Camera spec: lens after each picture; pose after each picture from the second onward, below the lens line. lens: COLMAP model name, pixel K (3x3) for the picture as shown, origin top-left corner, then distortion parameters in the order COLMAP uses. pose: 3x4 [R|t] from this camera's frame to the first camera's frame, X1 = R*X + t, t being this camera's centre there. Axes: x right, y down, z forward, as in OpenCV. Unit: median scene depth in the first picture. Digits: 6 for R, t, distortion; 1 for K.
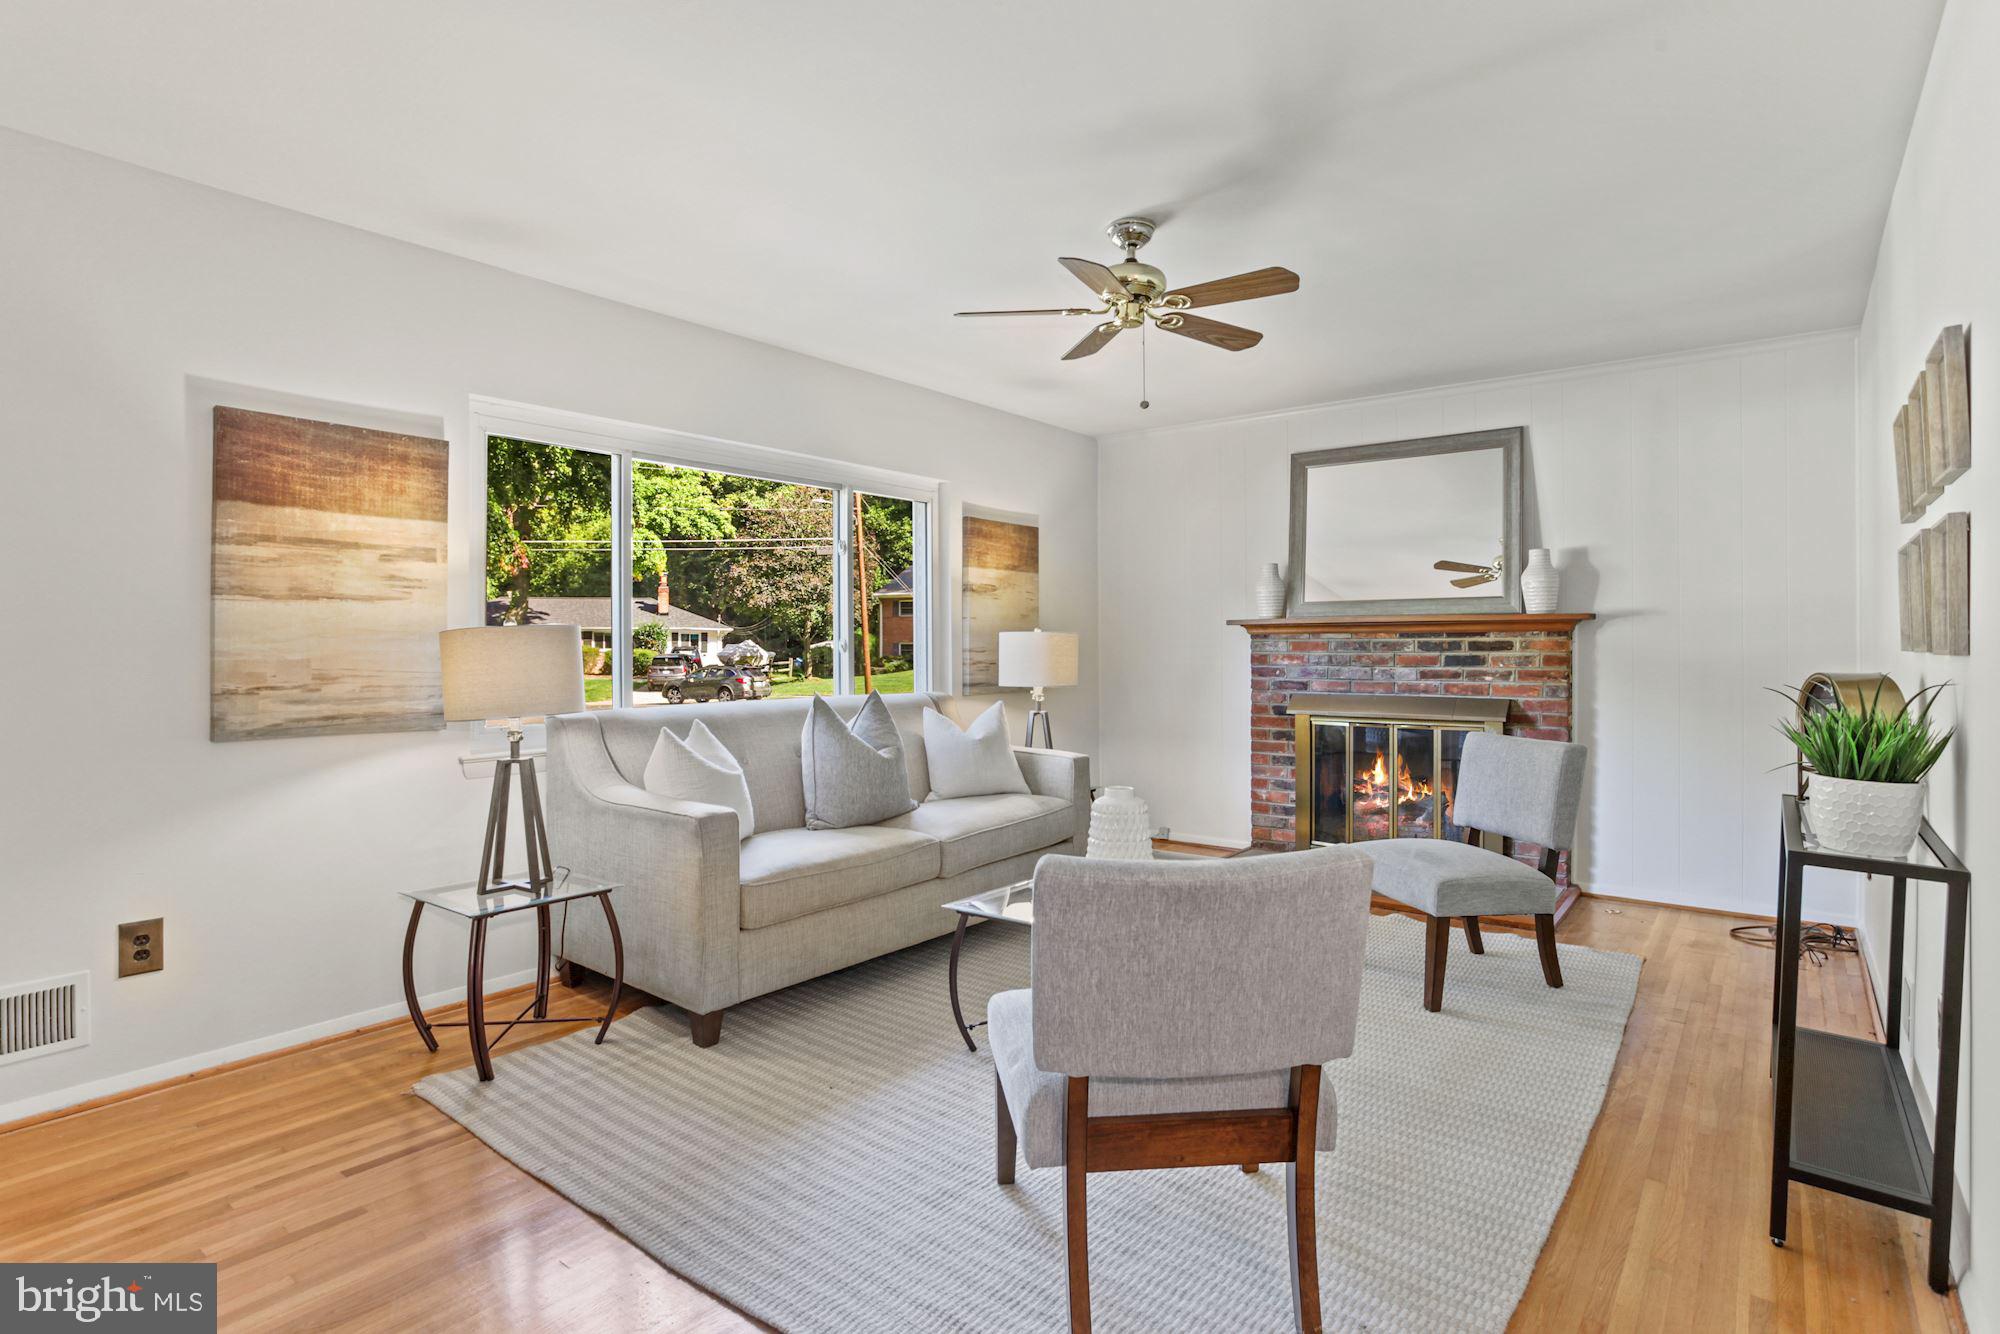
lens RADIAL K [[996.0, 0, 1000.0], [0, 996.0, 667.0], [0, 0, 1]] dist [-0.056907, 0.016738]
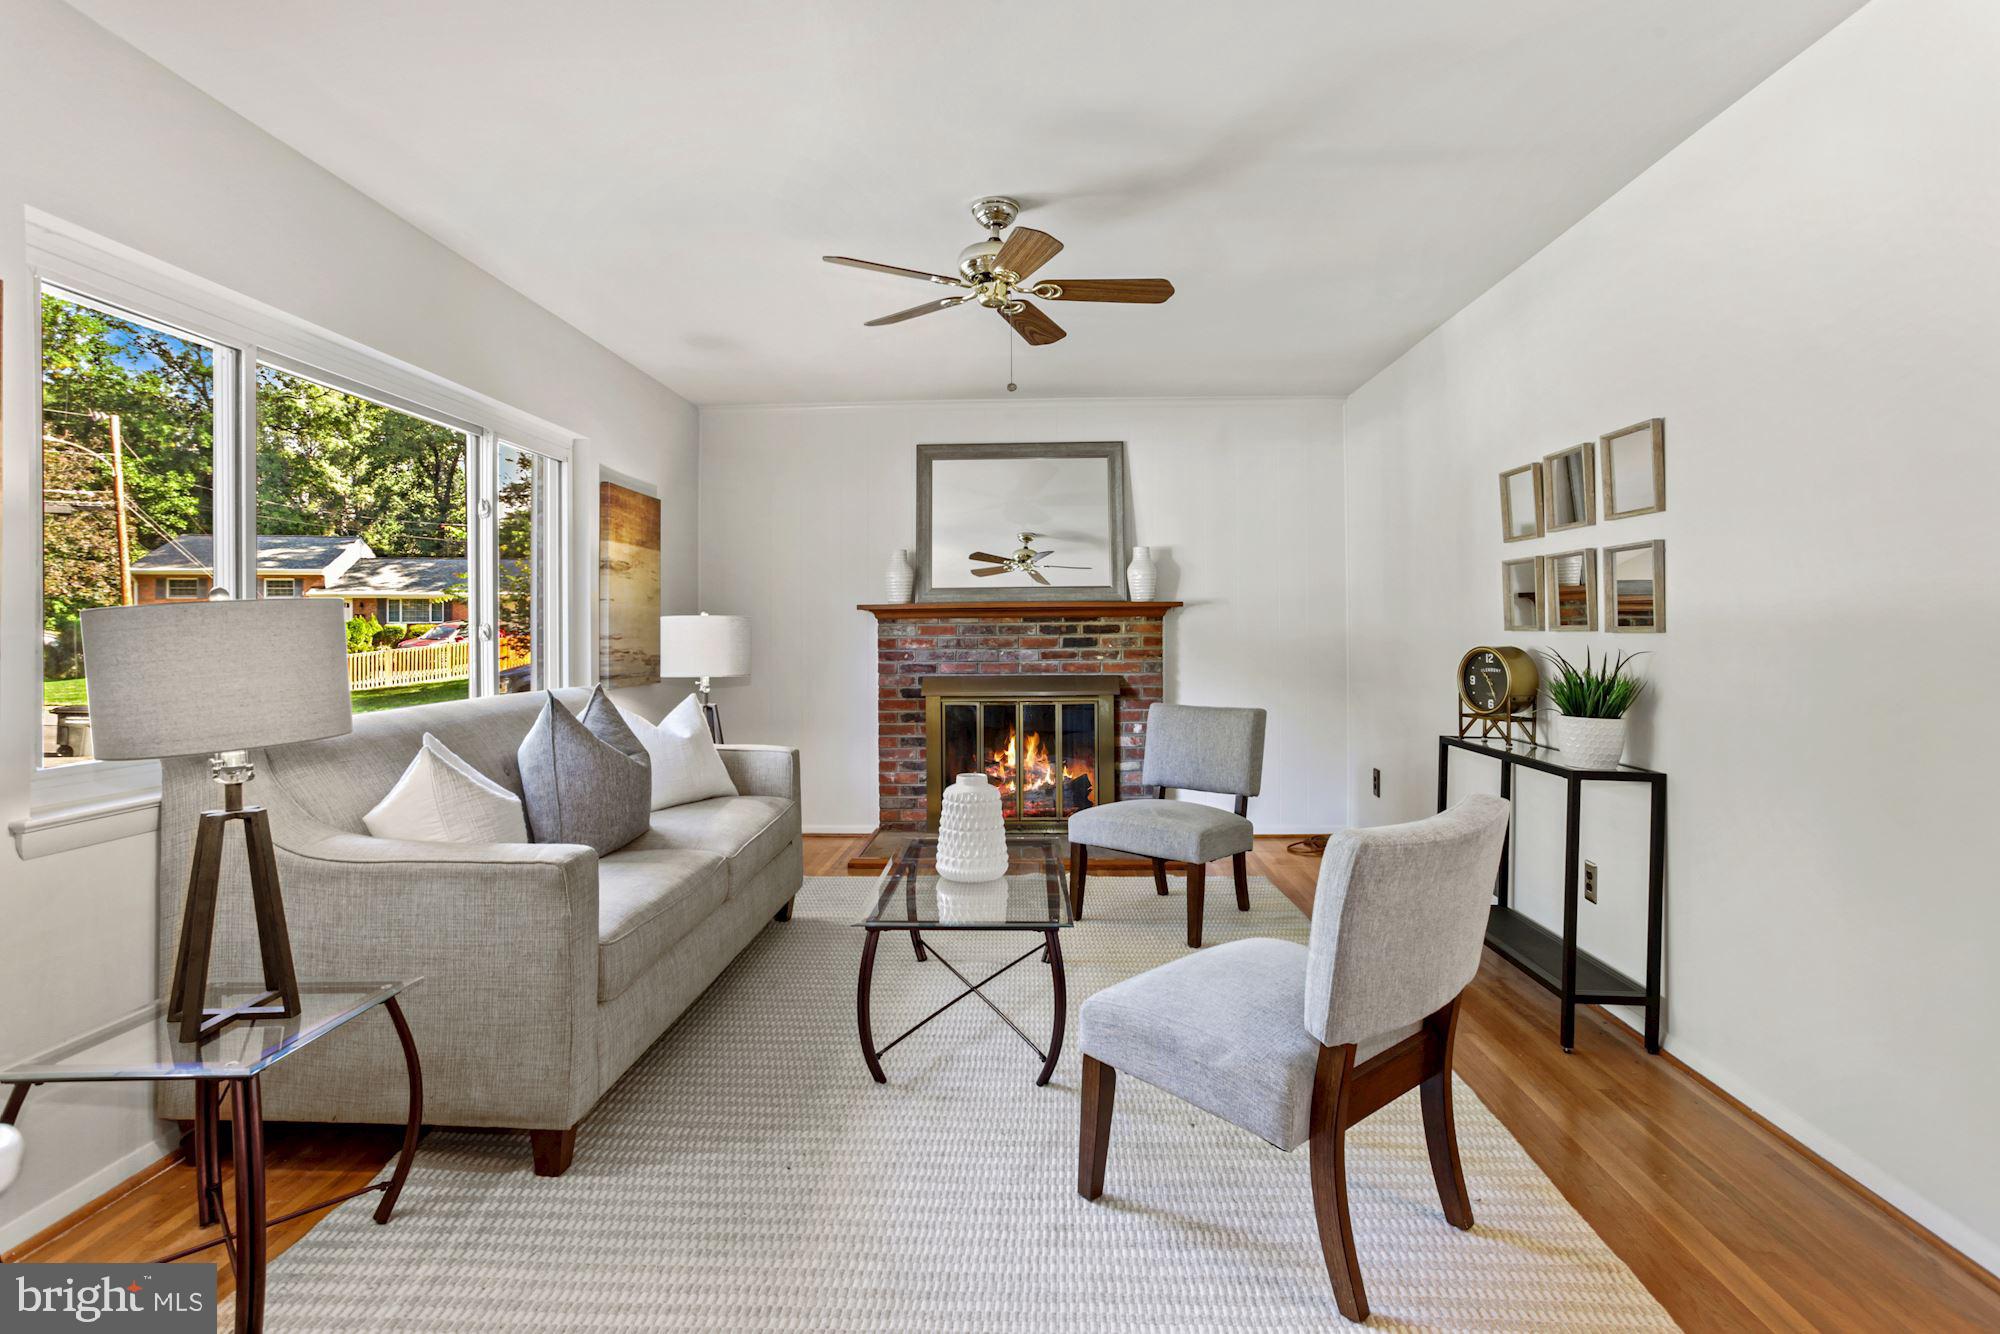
lens RADIAL K [[994.0, 0, 998.1], [0, 994.0, 634.9], [0, 0, 1]] dist [-0.051786, 0.033060]
pose [[0.816287, -0.007554, 0.577597, -0.264758], [0.018593, 0.999740, -0.013202, -0.001586], [-0.577347, 0.021516, 0.816215, 0.118670]]
